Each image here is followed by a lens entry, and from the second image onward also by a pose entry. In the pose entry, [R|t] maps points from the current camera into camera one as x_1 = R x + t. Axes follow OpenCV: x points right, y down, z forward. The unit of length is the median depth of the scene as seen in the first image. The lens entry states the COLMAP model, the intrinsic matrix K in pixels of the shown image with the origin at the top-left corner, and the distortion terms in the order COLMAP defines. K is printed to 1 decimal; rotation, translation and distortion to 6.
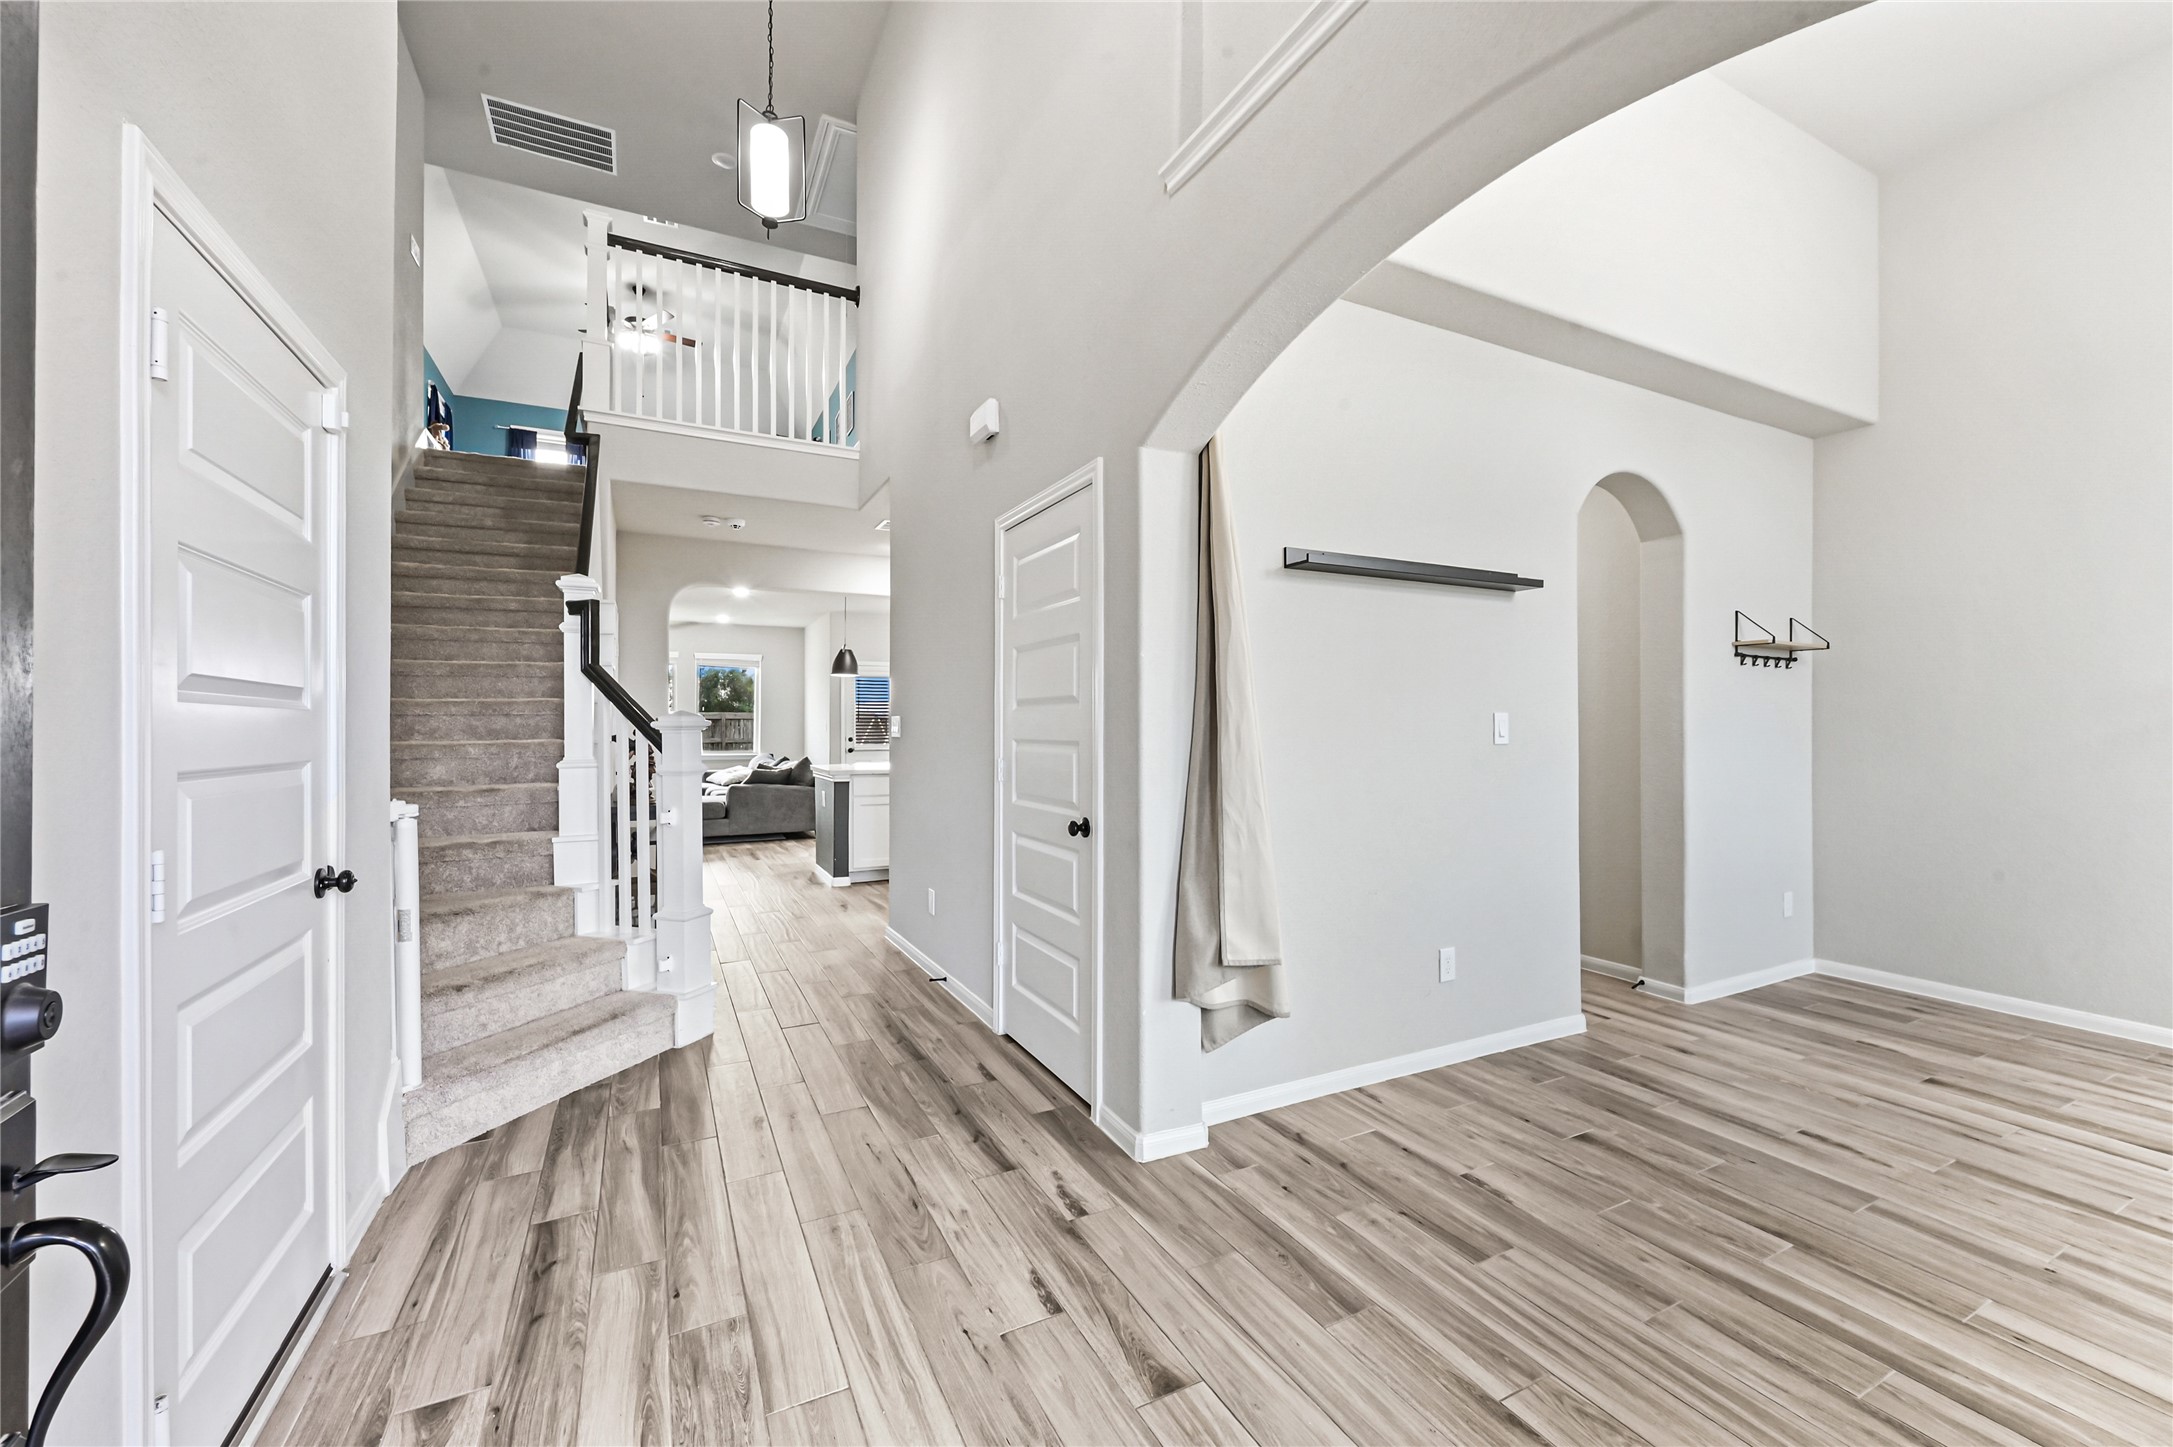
lens RADIAL K [[872.3, 0, 1086.5], [0, 872.3, 723.5], [0, 0, 1]] dist [-0.001384, -0.000126]
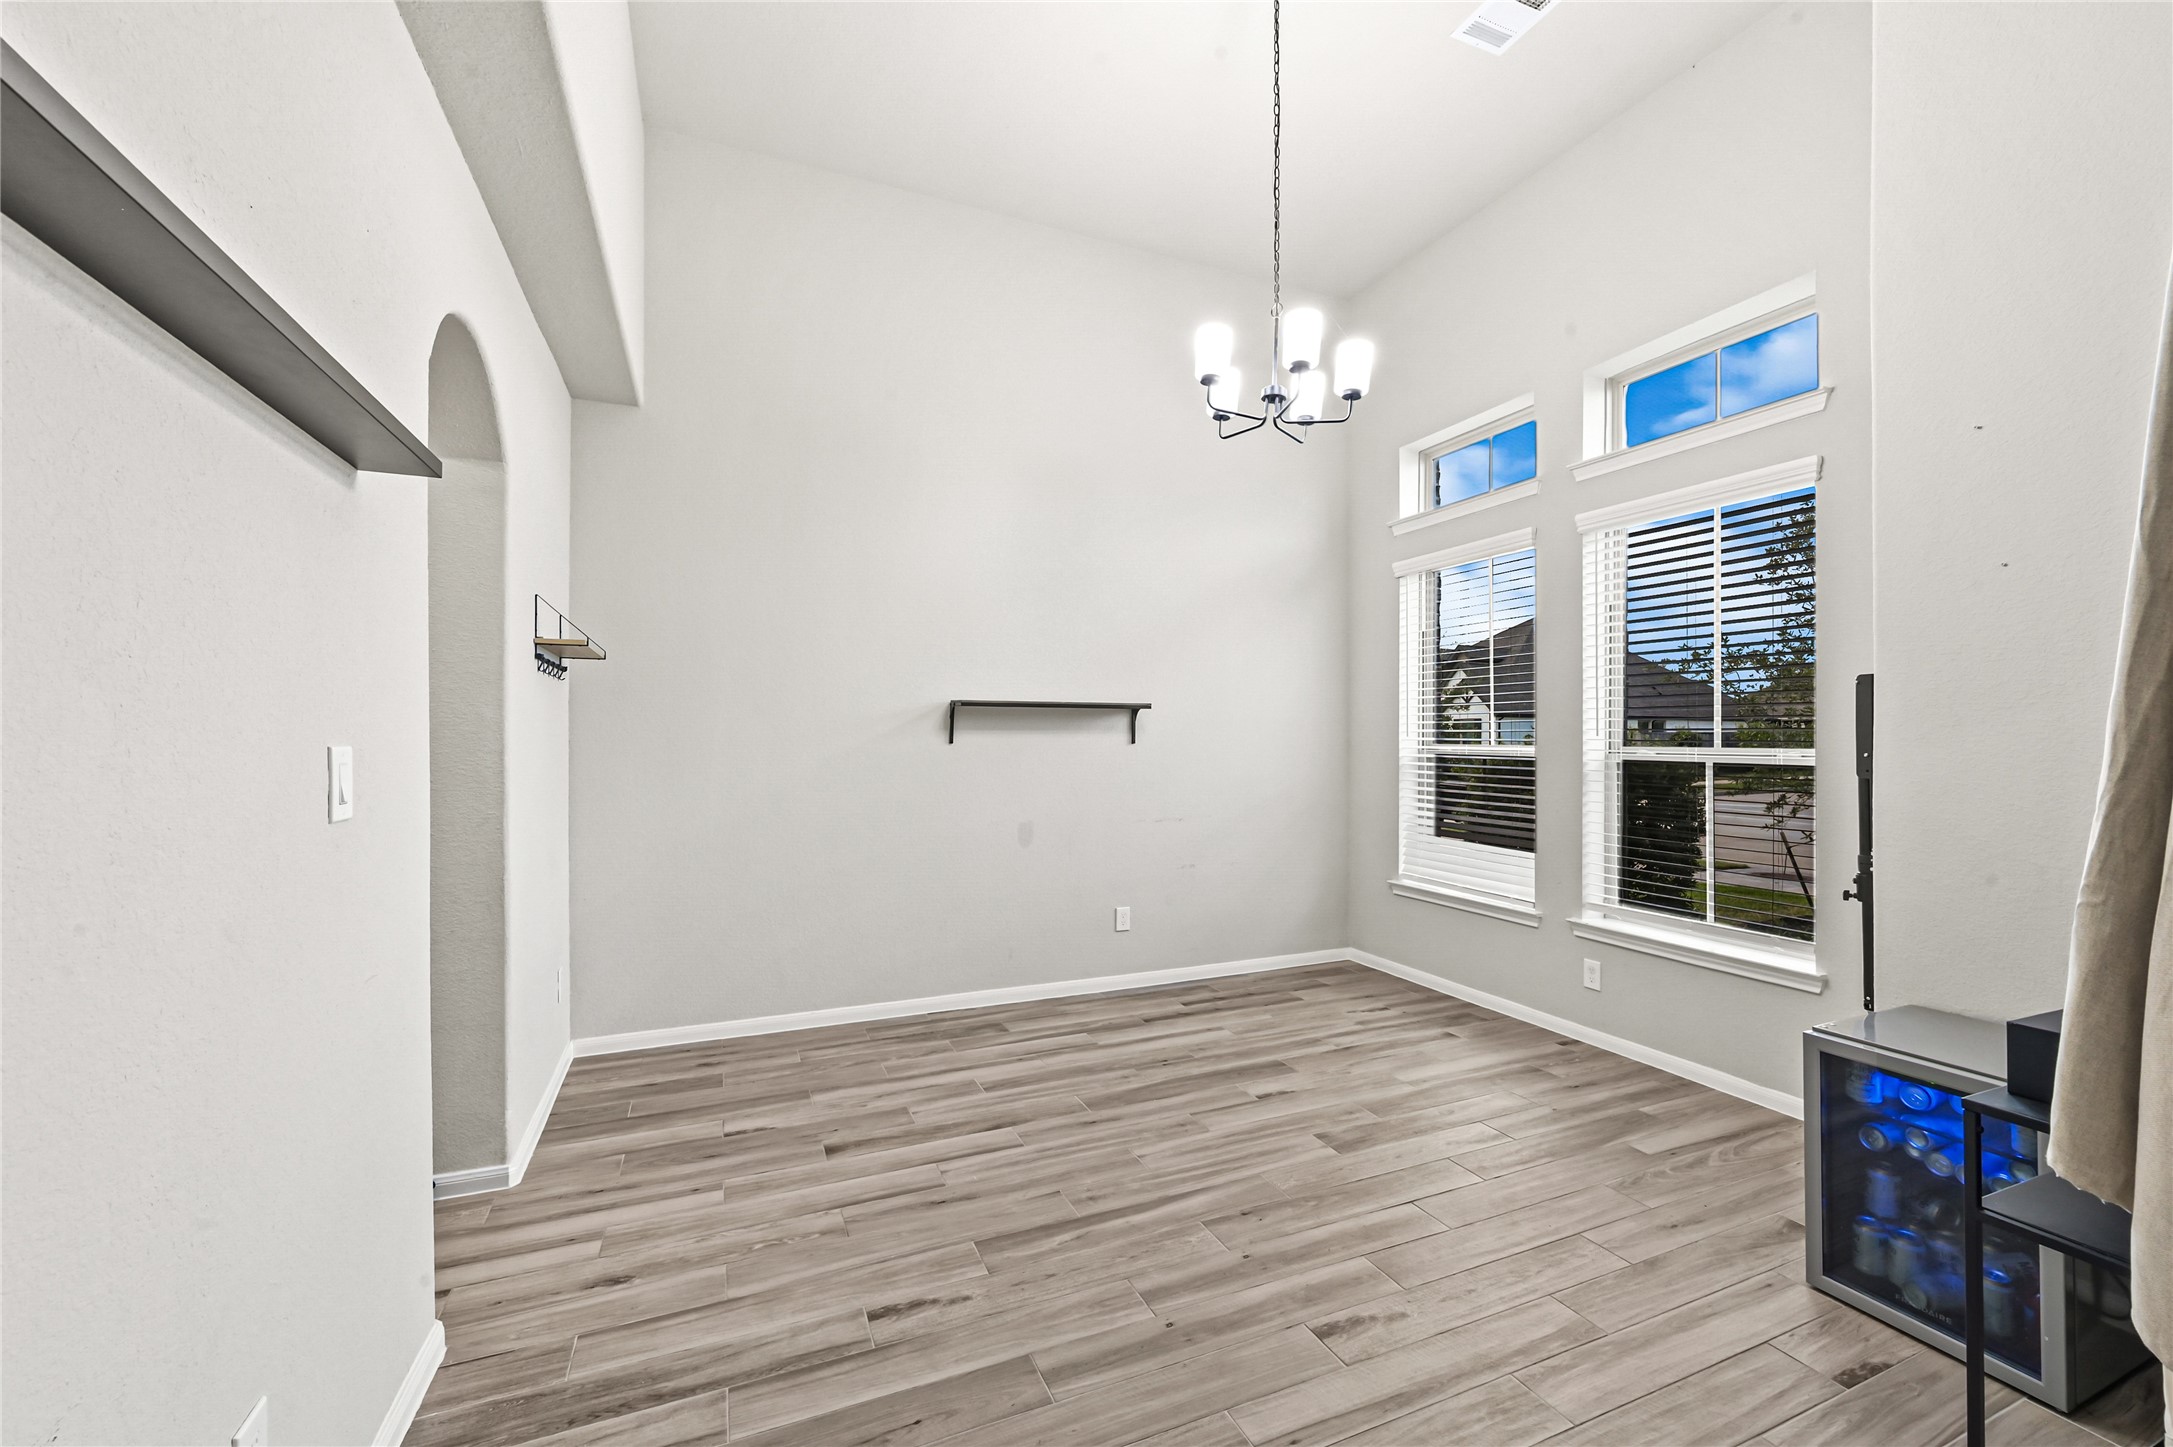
lens RADIAL K [[872.3, 0, 1086.5], [0, 872.3, 723.5], [0, 0, 1]] dist [-0.001384, -0.000126]
pose [[0.063758, 0.012347, 0.997889, 0.087475], [0.001383, 0.999921, -0.012460, -0.020112], [-0.997964, 0.002174, 0.063736, 0.722035]]
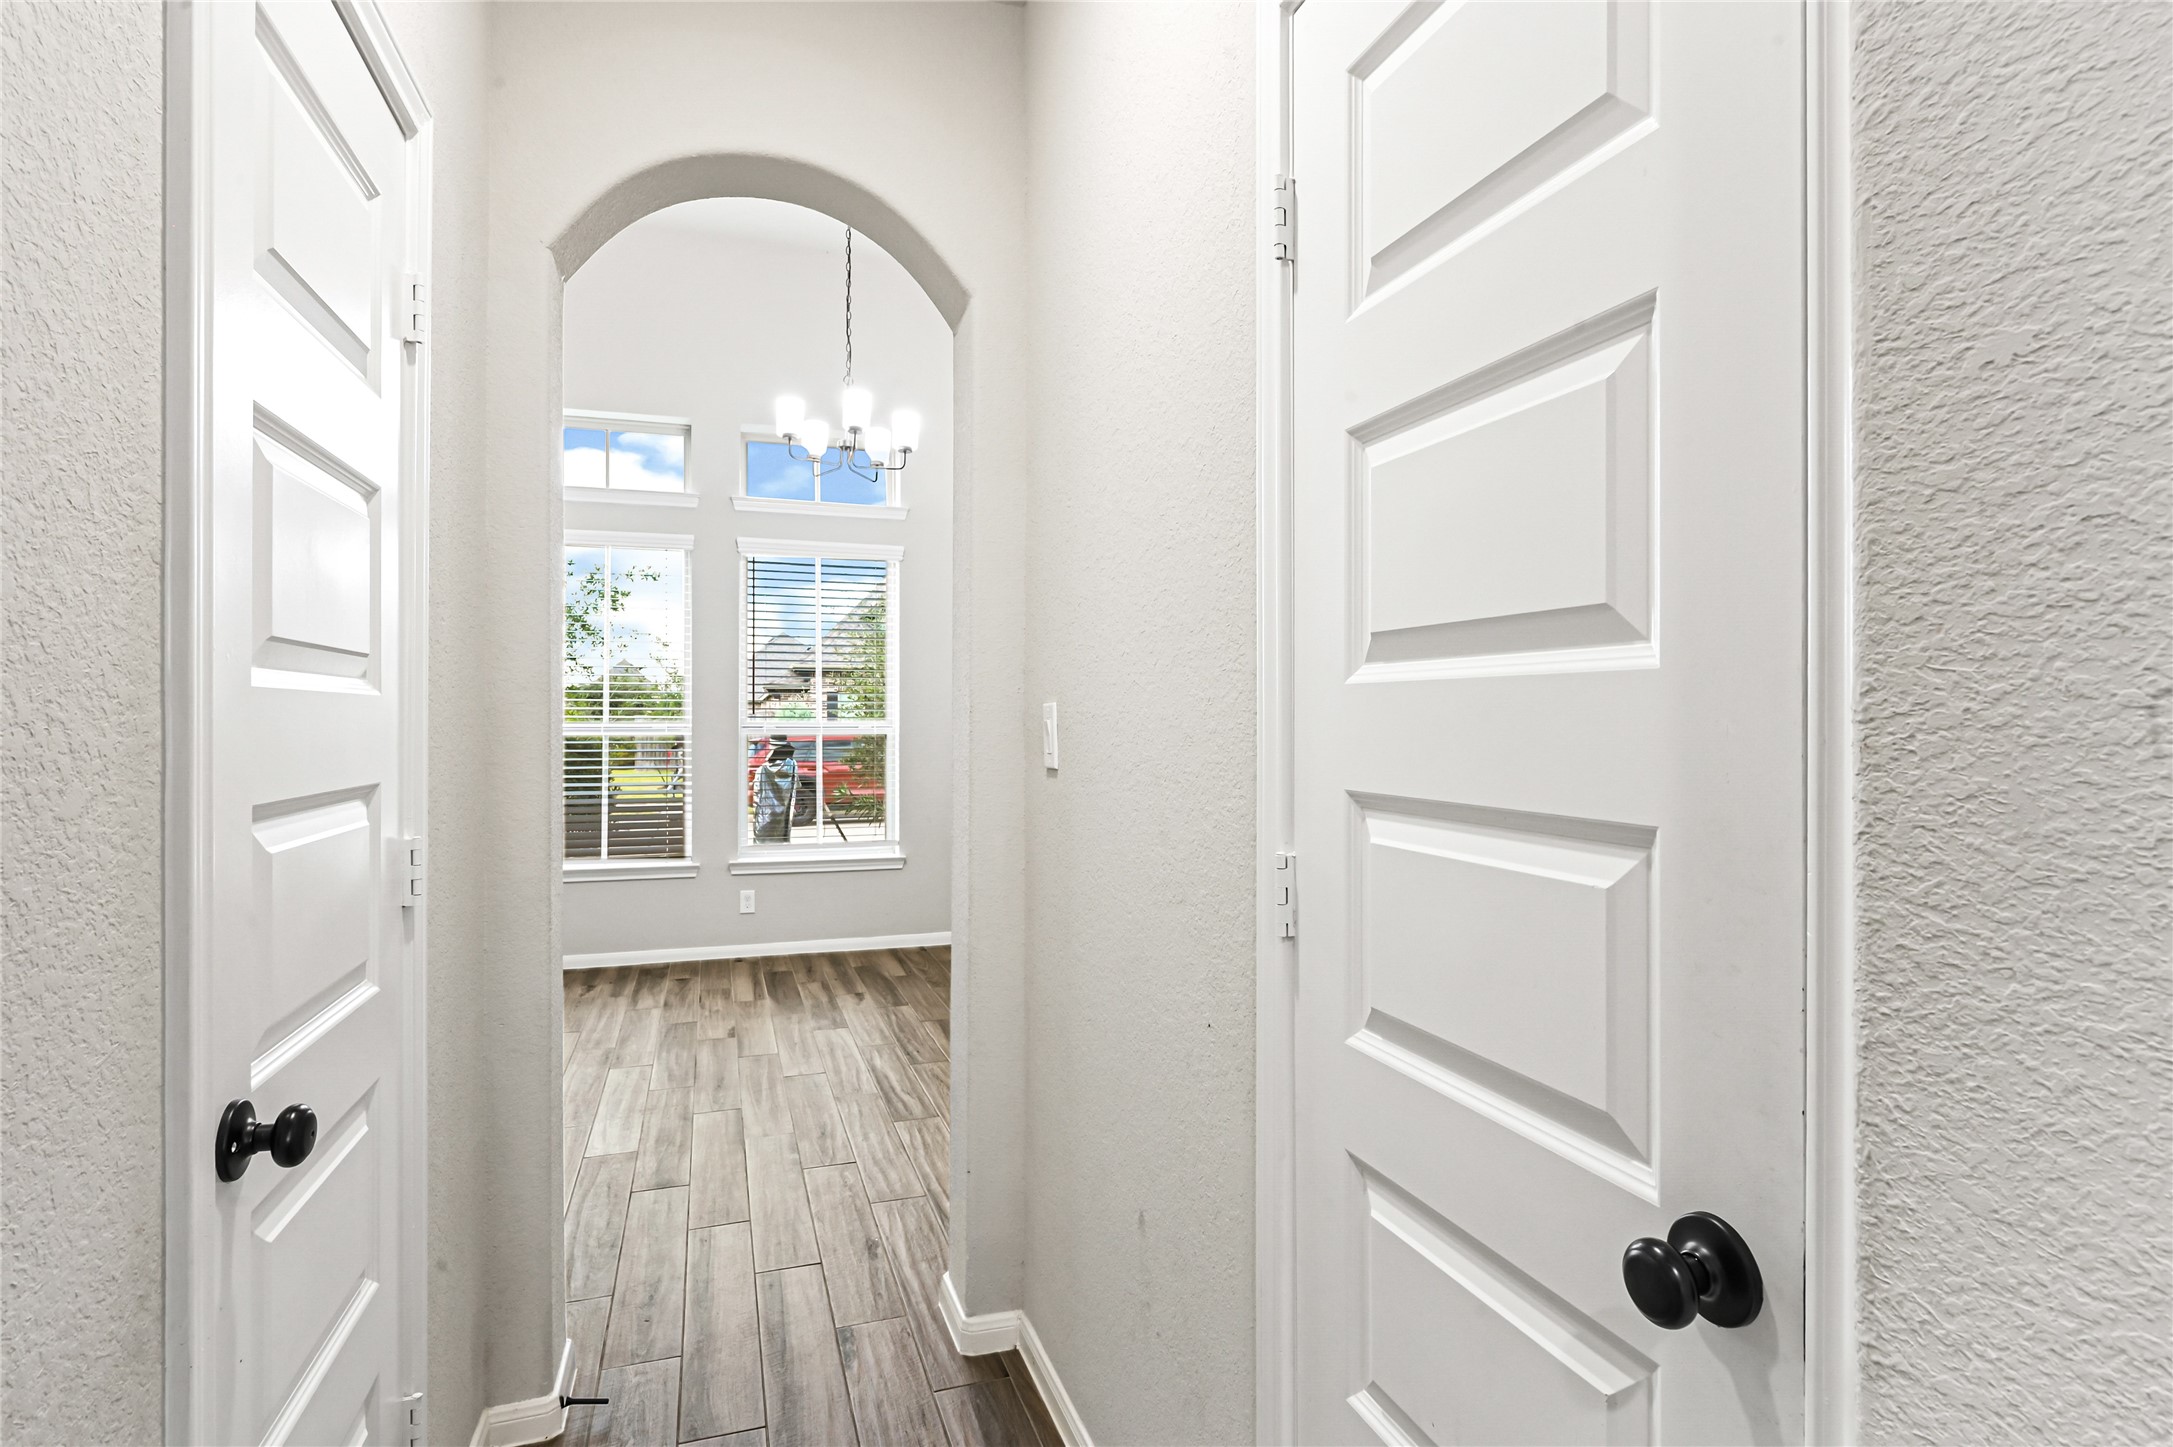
lens RADIAL K [[1119.9, 0, 1086.5], [0, 1119.9, 723.5], [0, 0, 1]] dist [0.000173, 0.000009]
pose [[-0.989944, 0.000149, 0.141458, 0.487970], [0.000121, 1.000000, -0.000202, -0.001995], [-0.141458, -0.000183, -0.989944, 2.073802]]
